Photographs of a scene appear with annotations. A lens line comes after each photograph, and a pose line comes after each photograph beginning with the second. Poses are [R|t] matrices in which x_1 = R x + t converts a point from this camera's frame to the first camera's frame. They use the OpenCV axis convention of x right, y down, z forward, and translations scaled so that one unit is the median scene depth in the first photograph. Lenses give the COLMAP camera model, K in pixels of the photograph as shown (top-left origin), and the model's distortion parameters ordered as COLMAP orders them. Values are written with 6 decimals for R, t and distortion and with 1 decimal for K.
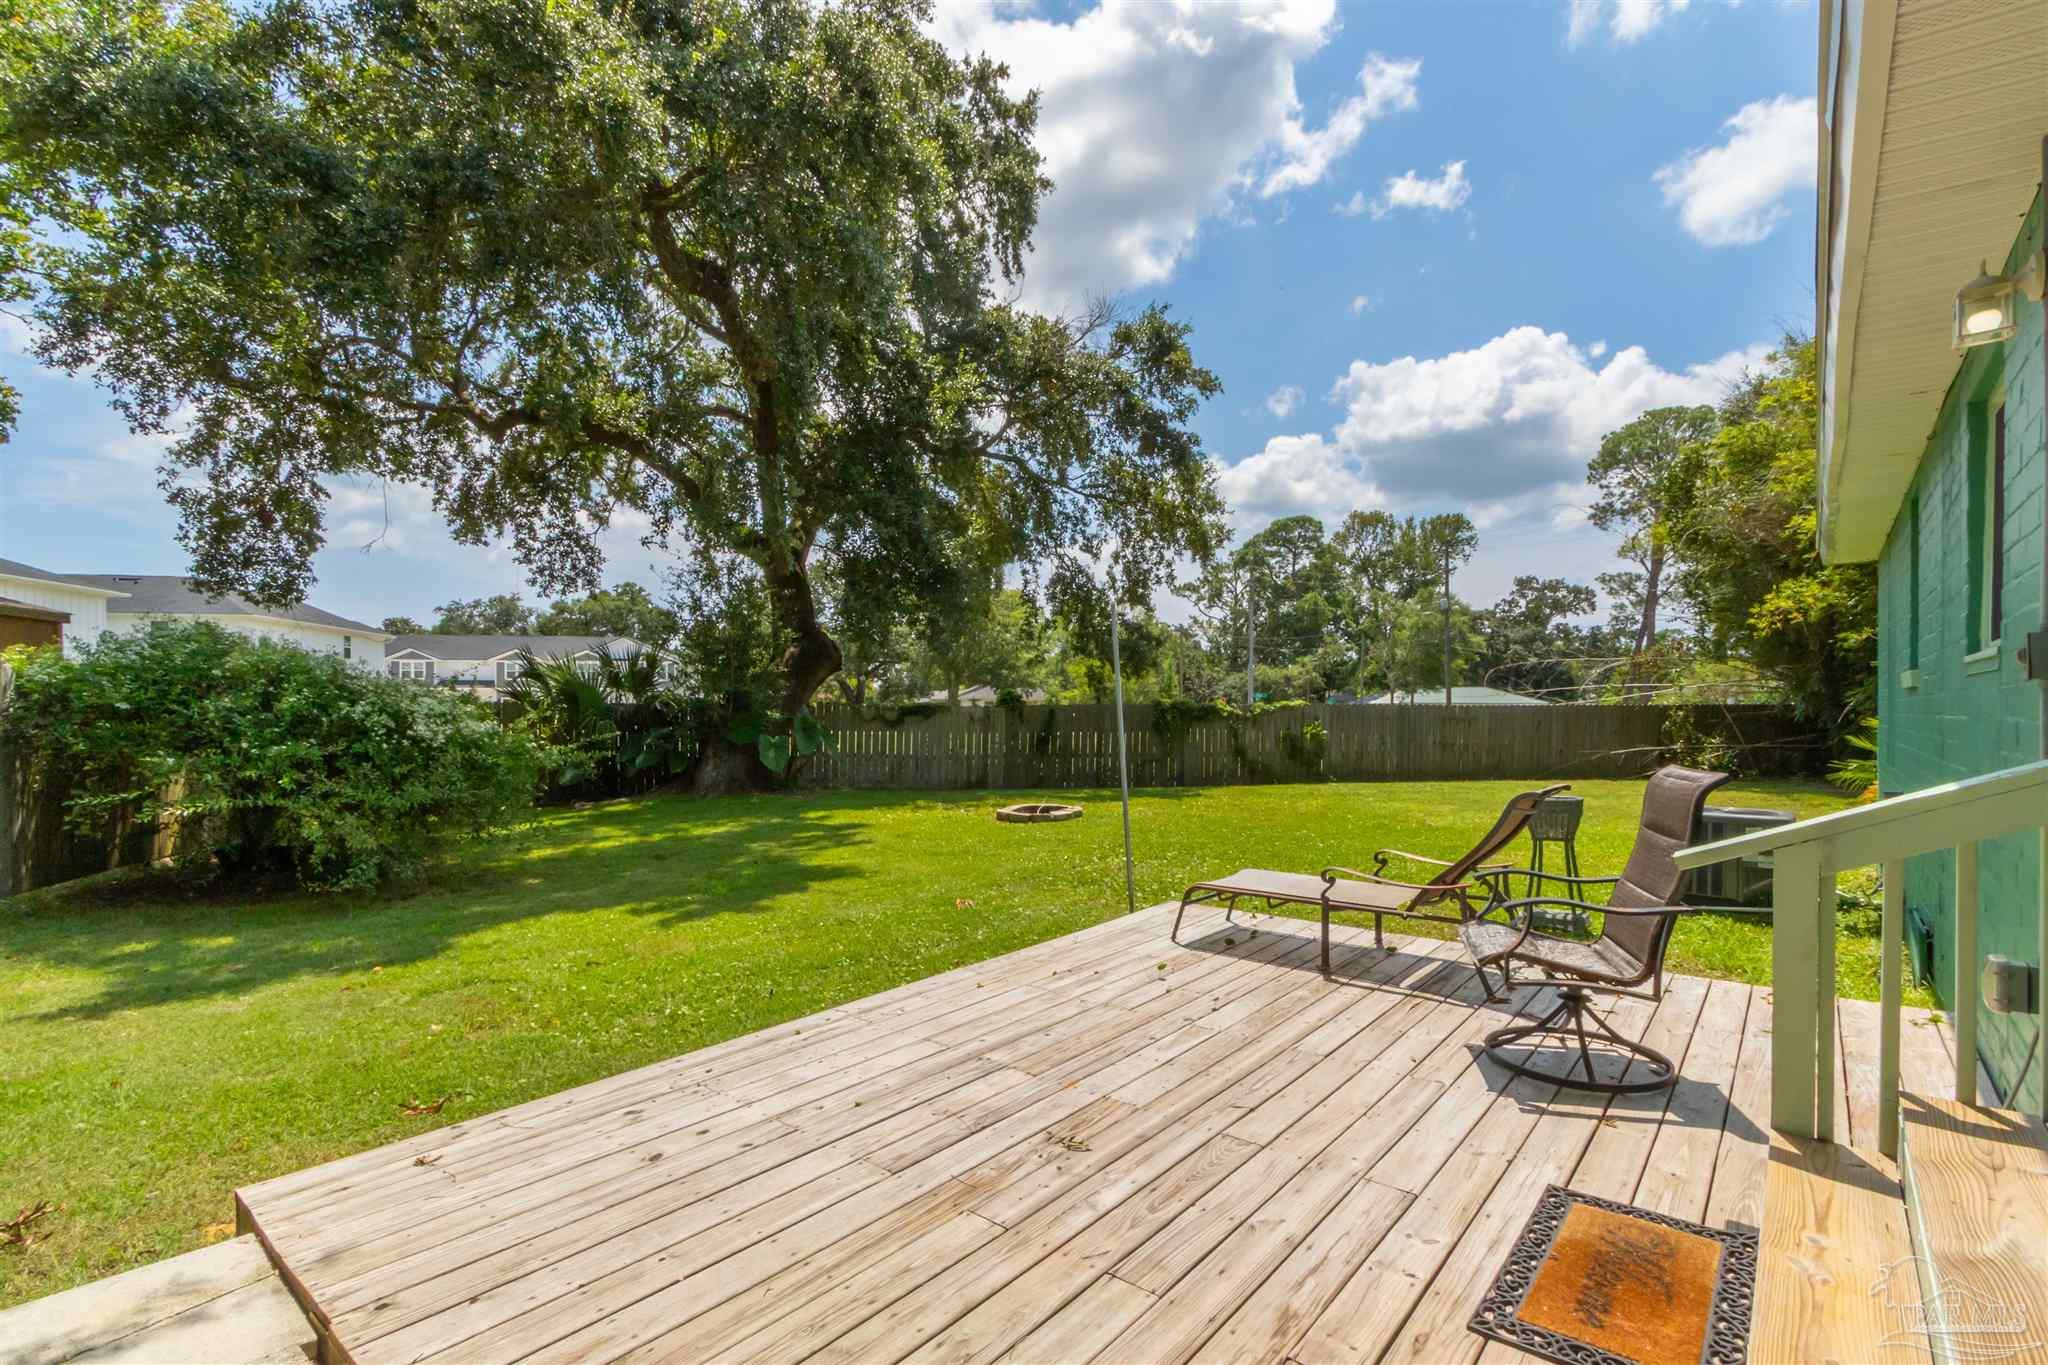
lens RADIAL K [[943.0, 0, 1029.3], [0, 943.0, 714.0], [0, 0, 1]] dist [0.002187, 0.001230]
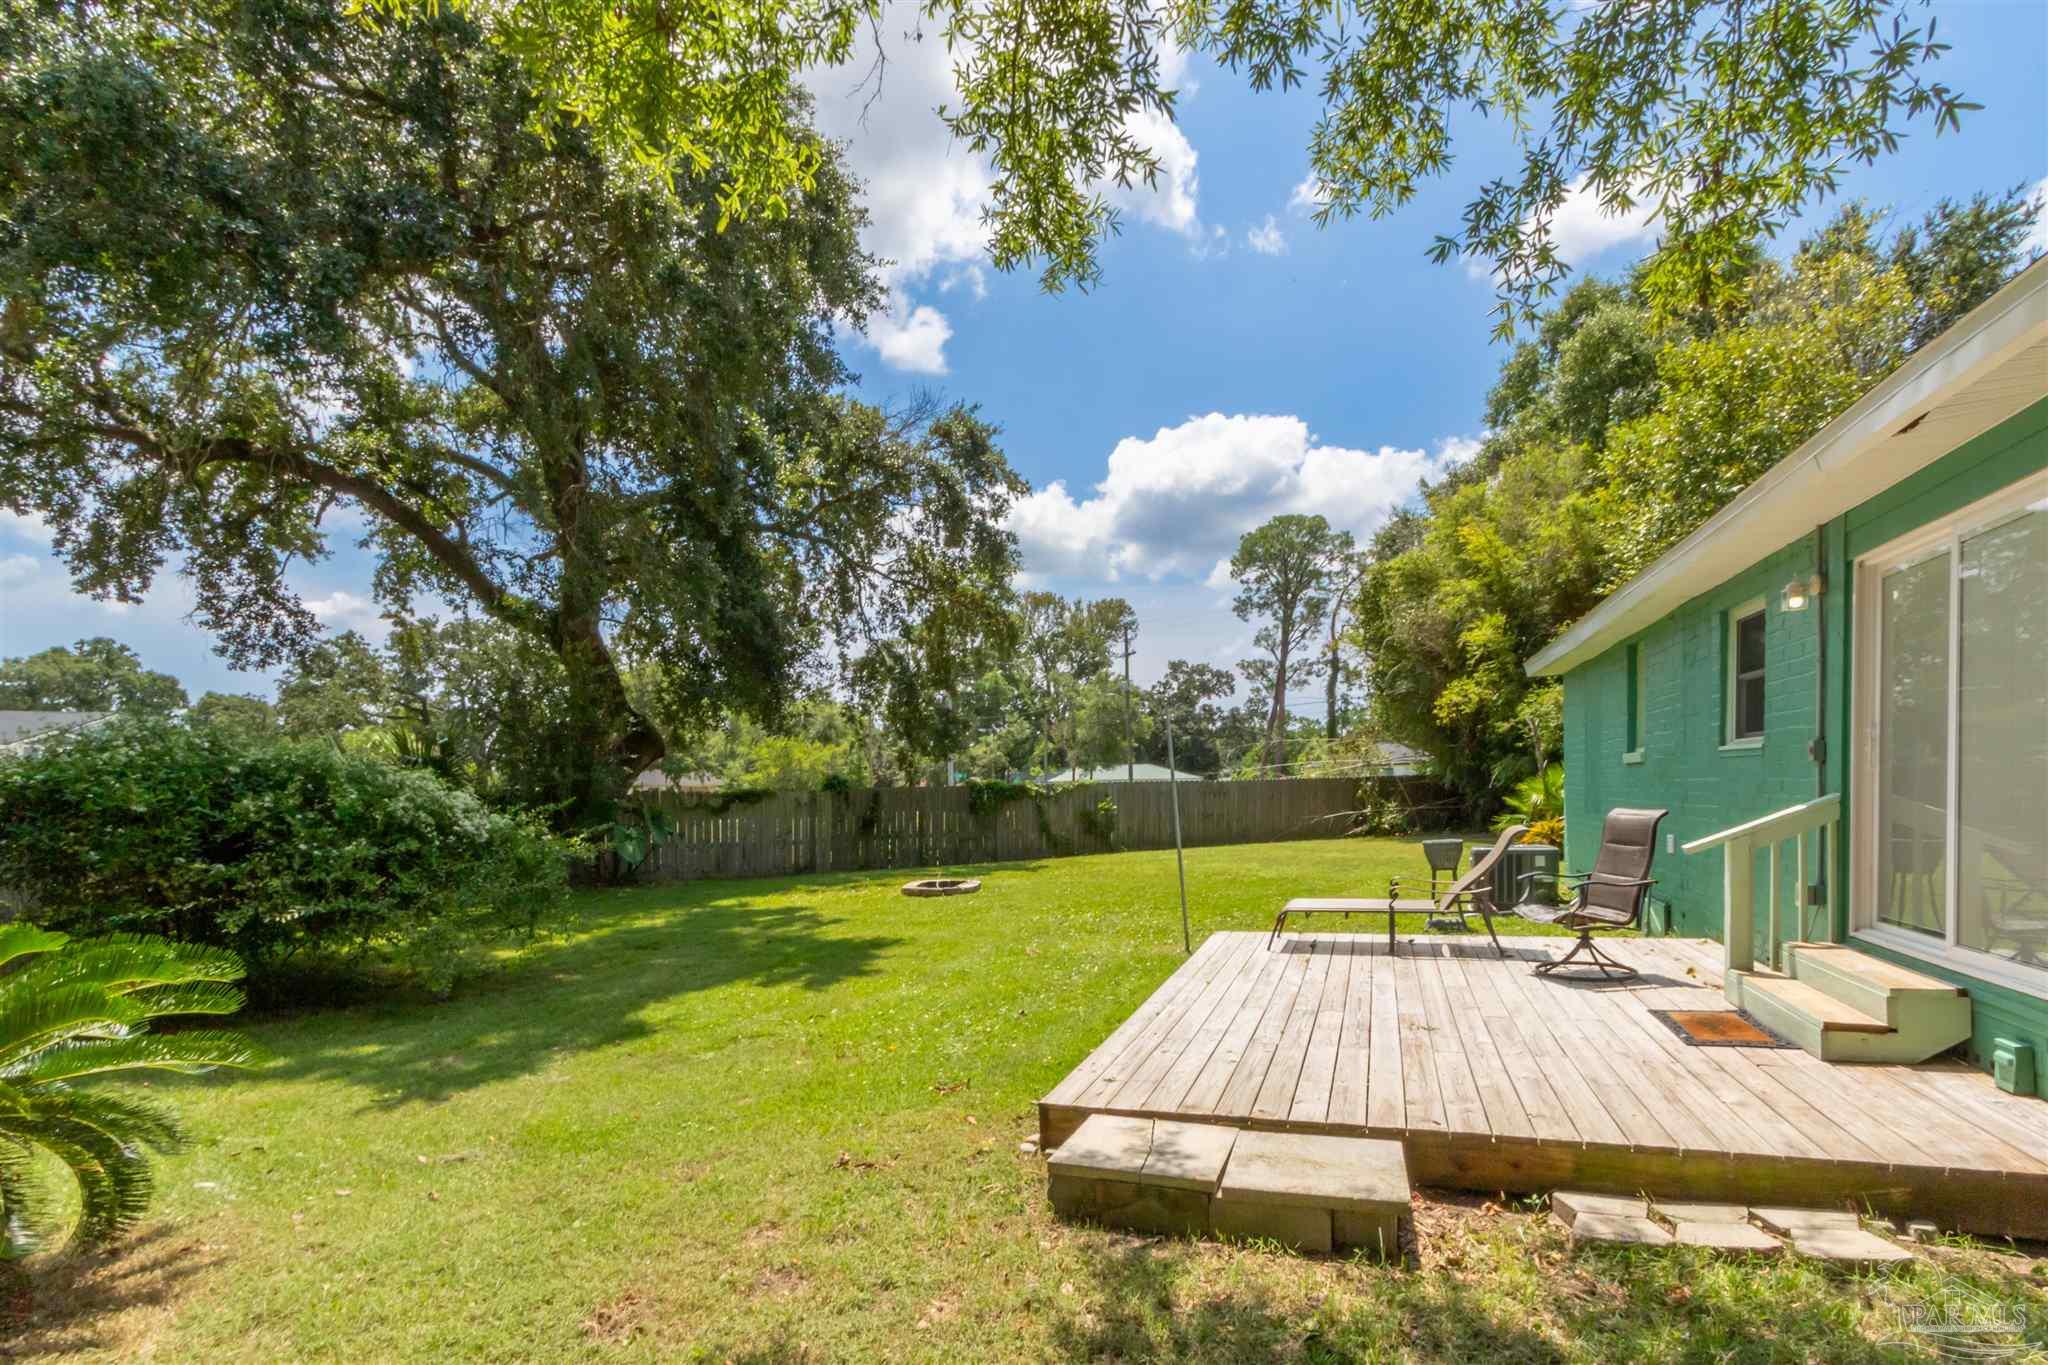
lens RADIAL K [[1031.8, 0, 1030.0], [0, 1031.8, 804.3], [0, 0, 1]] dist [0.001452, 0.000027]
pose [[0.927517, -0.027935, 0.372736, -0.212091], [0.025299, 0.999608, 0.011963, -0.001137], [-0.372924, -0.001666, 0.927860, -0.081172]]
